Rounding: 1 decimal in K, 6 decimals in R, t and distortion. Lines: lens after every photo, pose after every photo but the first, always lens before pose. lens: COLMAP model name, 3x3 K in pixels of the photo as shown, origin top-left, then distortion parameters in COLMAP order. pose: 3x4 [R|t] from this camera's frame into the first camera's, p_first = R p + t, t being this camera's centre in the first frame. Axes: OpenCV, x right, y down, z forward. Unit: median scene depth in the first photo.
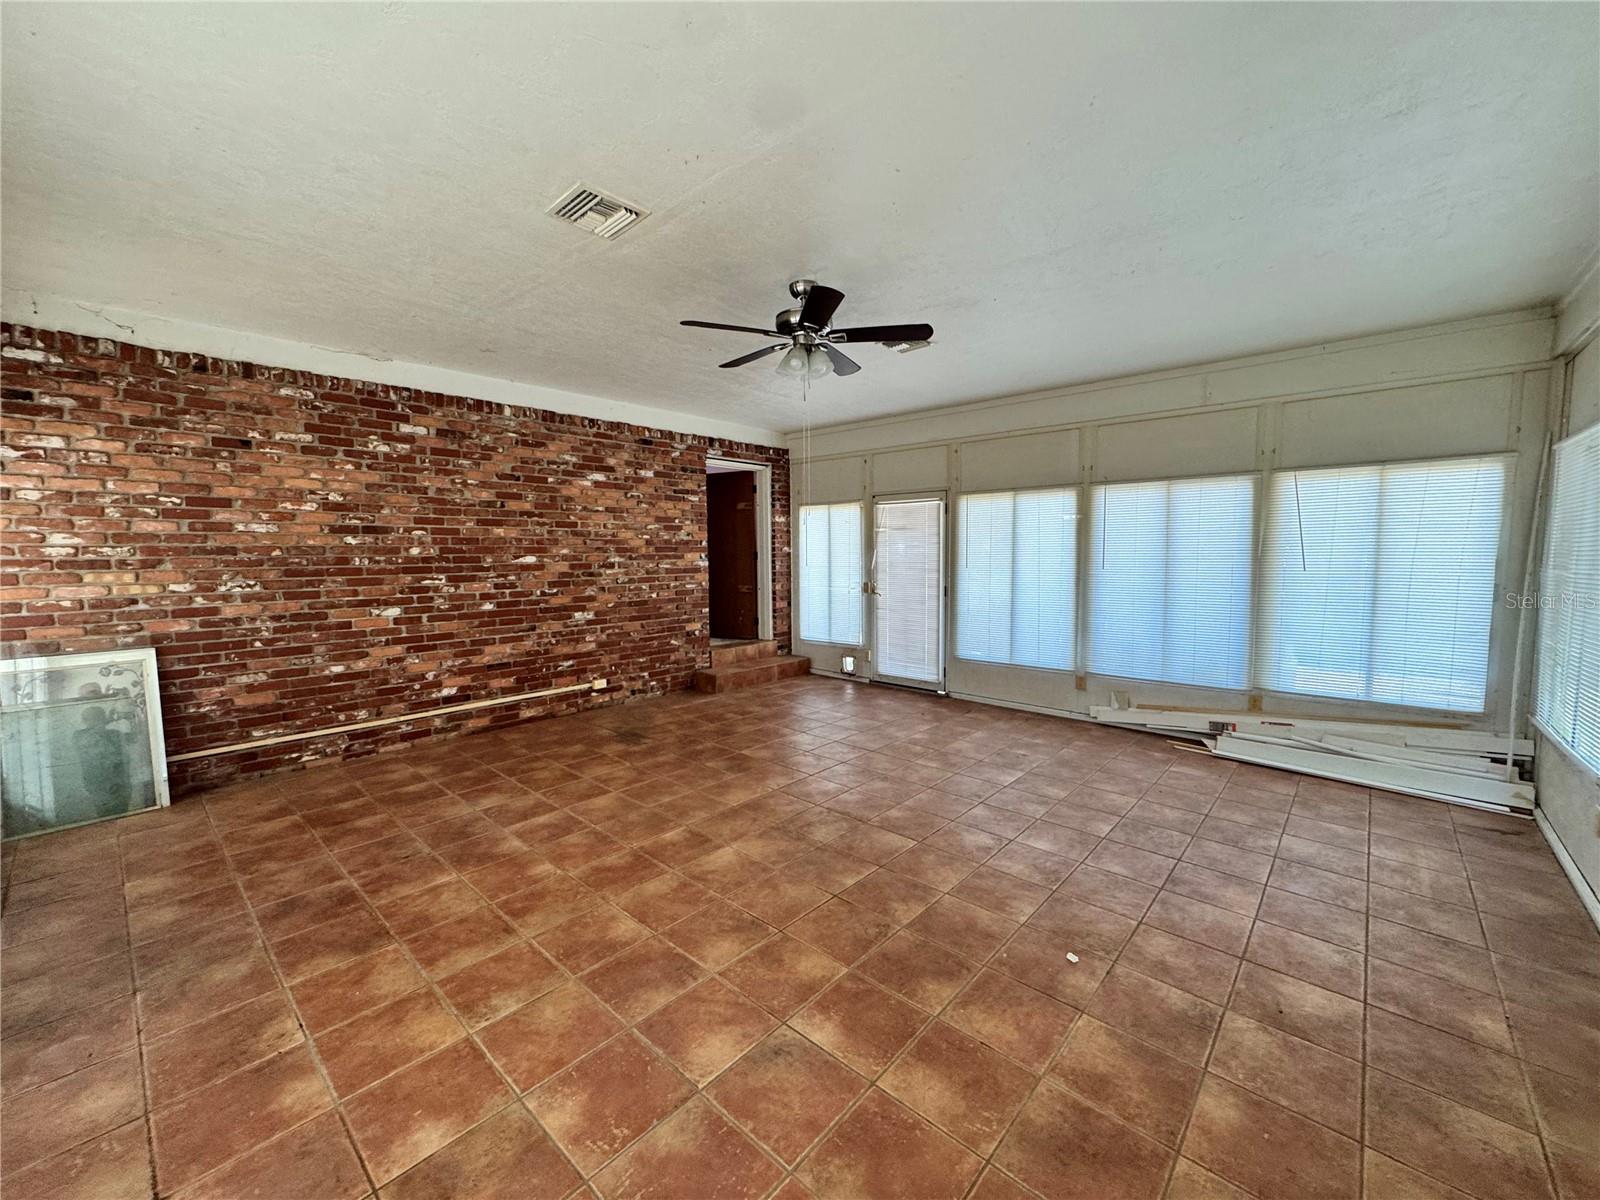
lens RADIAL K [[640.0, 0, 811.0], [0, 640.0, 605.1], [0, 0, 1]] dist [-0.003121, 0.000202]
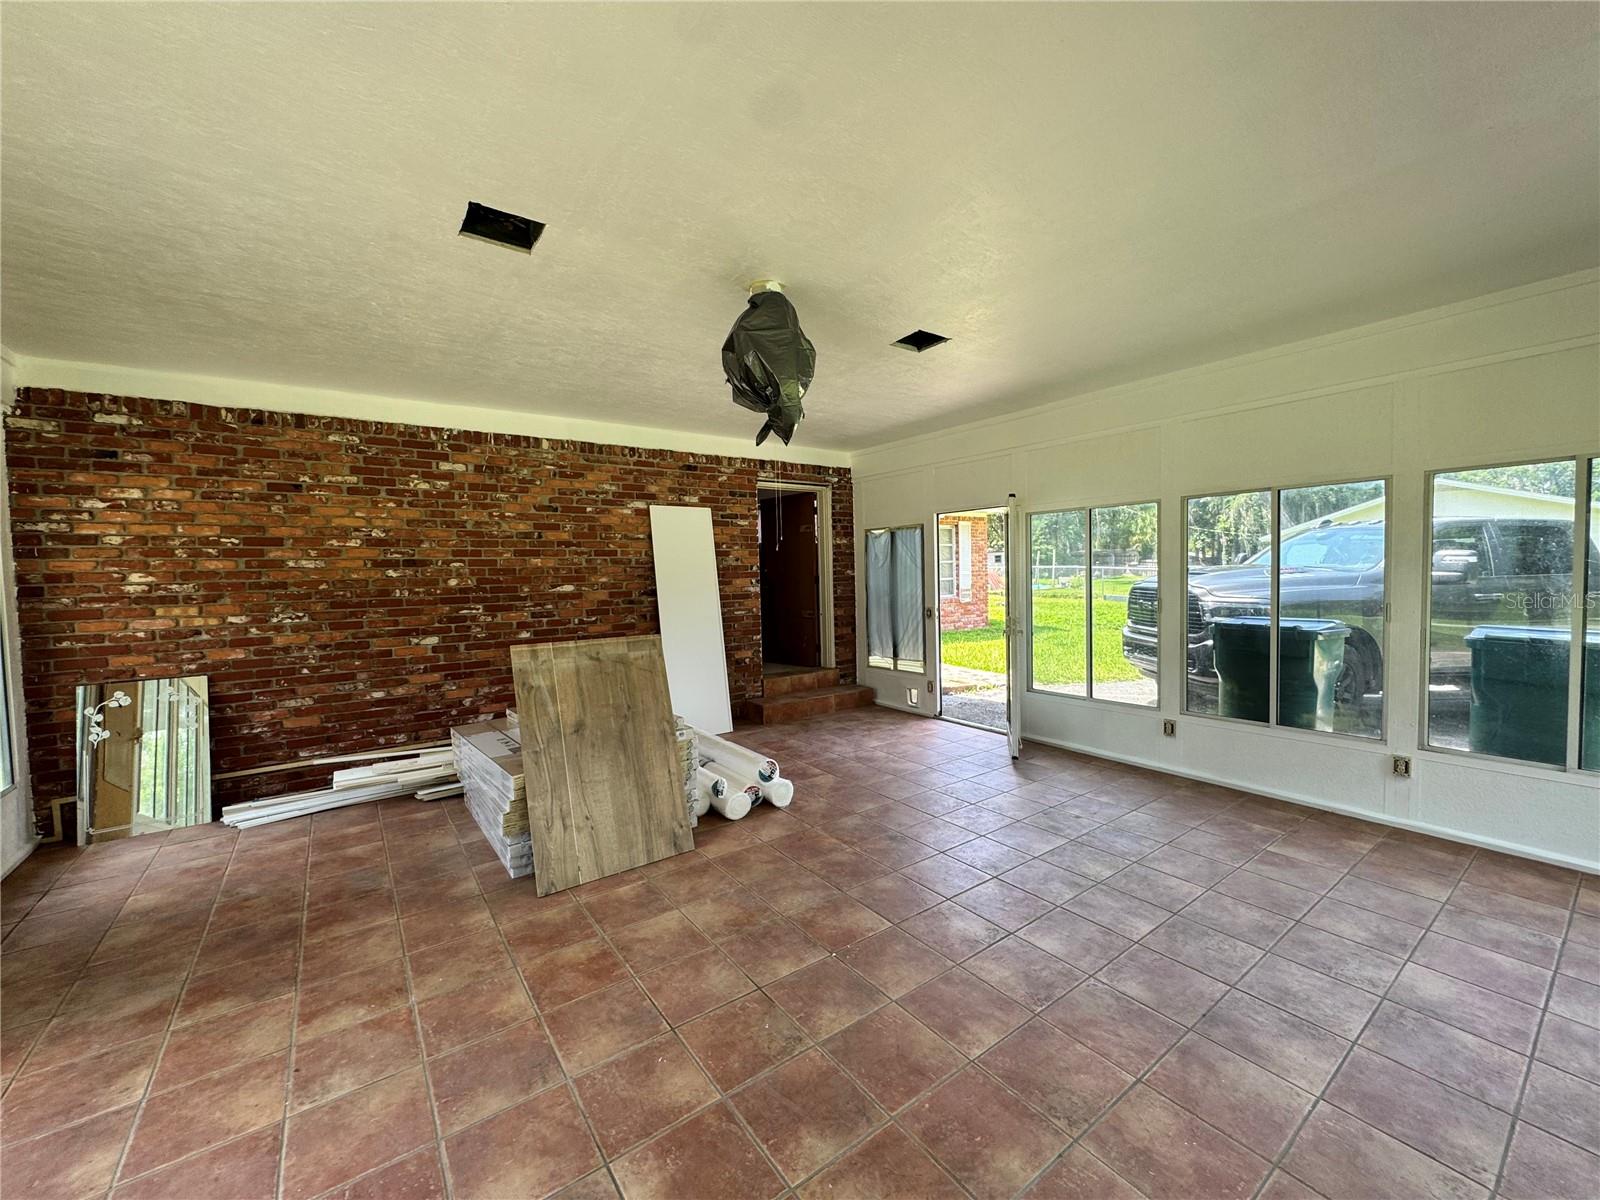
lens RADIAL K [[640.0, 0, 808.0], [0, 640.0, 603.9], [0, 0, 1]] dist [-0.003121, 0.000202]
pose [[0.977644, -0.005940, -0.210181, 0.209886], [-0.001124, 0.999439, -0.033474, -0.018678], [0.210262, 0.032962, 0.977089, 0.127856]]
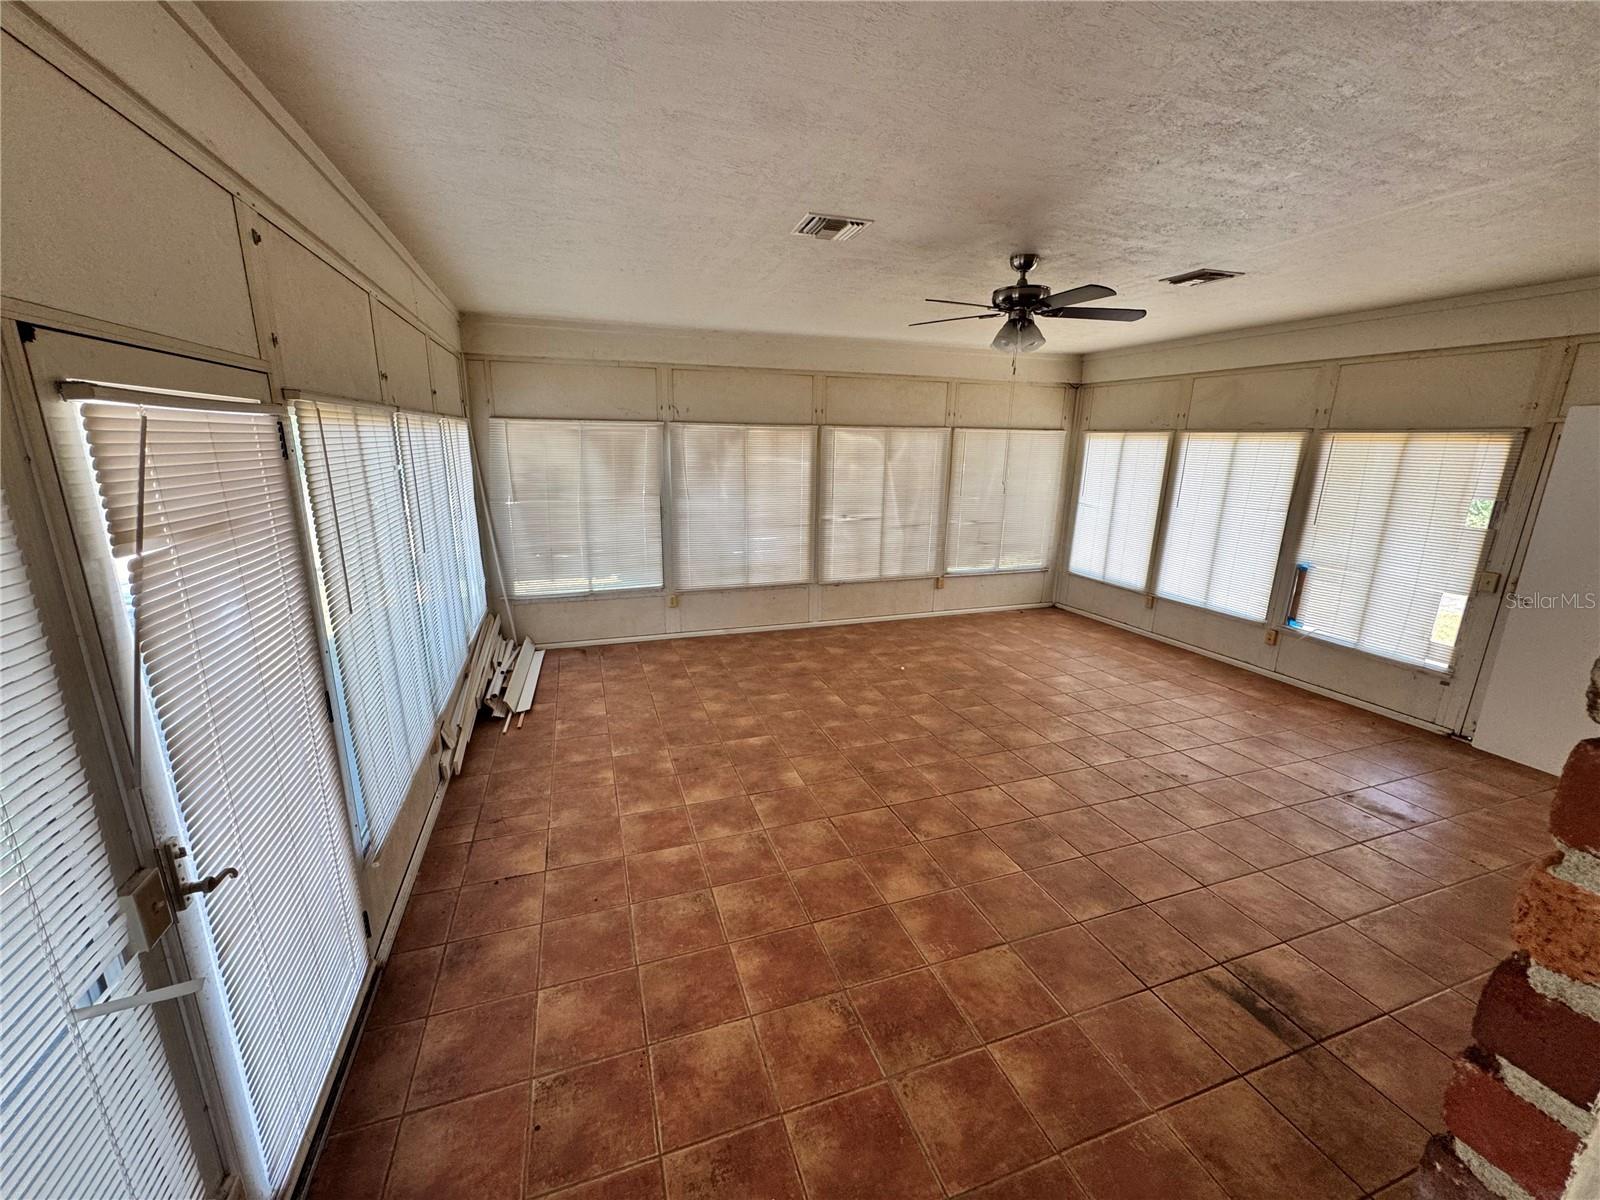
lens RADIAL K [[640.0, 0, 799.5], [0, 640.0, 606.2], [0, 0, 1]] dist [-0.003121, 0.000202]
pose [[-0.866450, -0.127657, 0.482668, -0.233997], [0.036436, 0.948013, 0.316140, -0.269358], [-0.497933, 0.291506, -0.816754, 1.935470]]
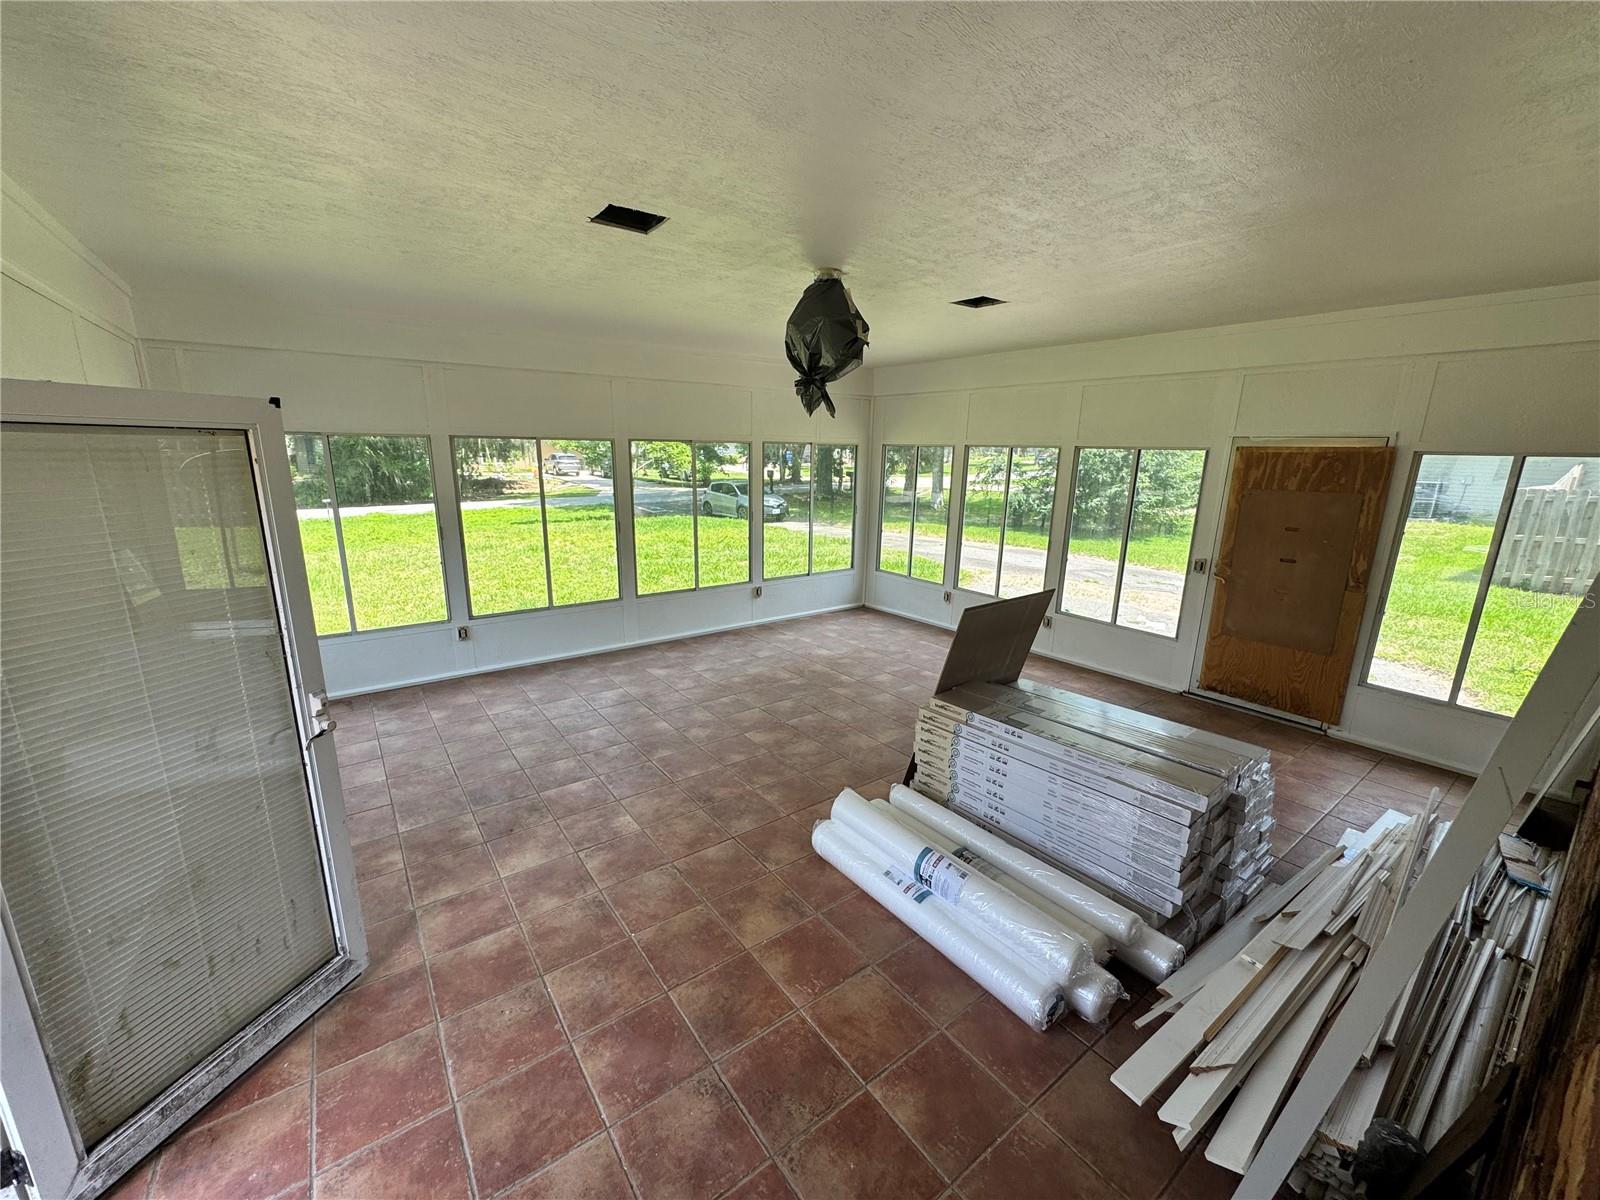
lens RADIAL K [[640.0, 0, 799.0], [0, 640.0, 604.5], [0, 0, 1]] dist [-0.003121, 0.000202]
pose [[-0.975806, -0.057014, 0.211071, -0.190903], [0.012023, 0.949947, 0.312181, -0.273487], [-0.218305, 0.307166, -0.926279, 1.894925]]
